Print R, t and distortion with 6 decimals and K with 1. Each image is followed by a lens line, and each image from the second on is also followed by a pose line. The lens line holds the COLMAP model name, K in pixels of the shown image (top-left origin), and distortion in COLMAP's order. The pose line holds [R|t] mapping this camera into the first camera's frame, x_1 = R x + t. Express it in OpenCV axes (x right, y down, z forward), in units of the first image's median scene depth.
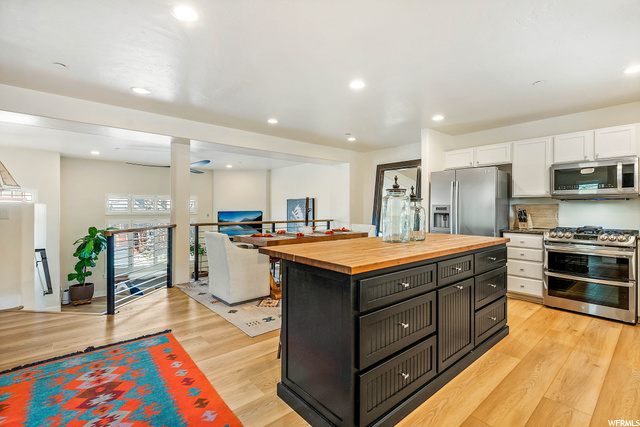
lens RADIAL K [[293.6, 0, 322.8], [0, 293.6, 208.5], [0, 0, 1]] dist [-0.000861, 0.000353]
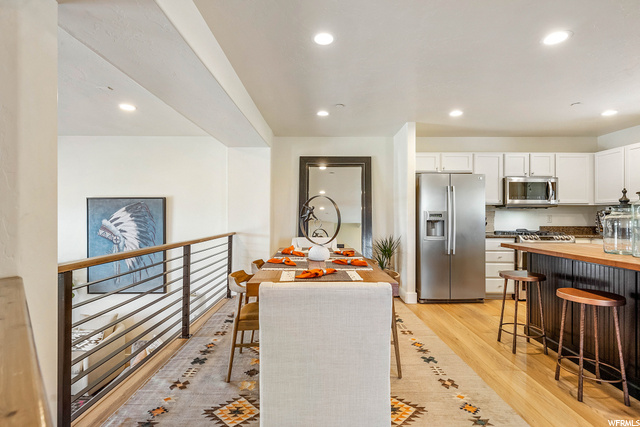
lens RADIAL K [[315.3, 0, 322.0], [0, 315.3, 214.8], [0, 0, 1]] dist [0.001785, 0.001345]
pose [[0.659044, -0.000408, 0.752105, -0.689887], [-0.000667, 0.999999, 0.001128, -0.002514], [-0.752104, -0.001245, 0.659043, 0.782913]]
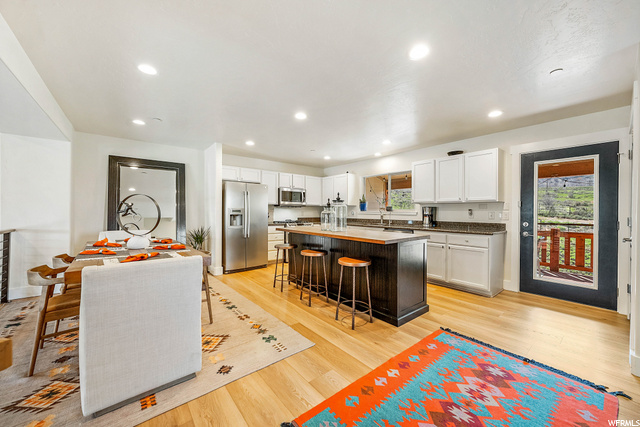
lens RADIAL K [[240.0, 0, 321.6], [0, 240.0, 212.3], [0, 0, 1]] dist [-0.005766, 0.000767]
pose [[0.031995, -0.005565, 0.999473, -0.797554], [-0.005693, 0.999967, 0.005750, -0.003019], [-0.999472, -0.005874, 0.031962, 0.740164]]
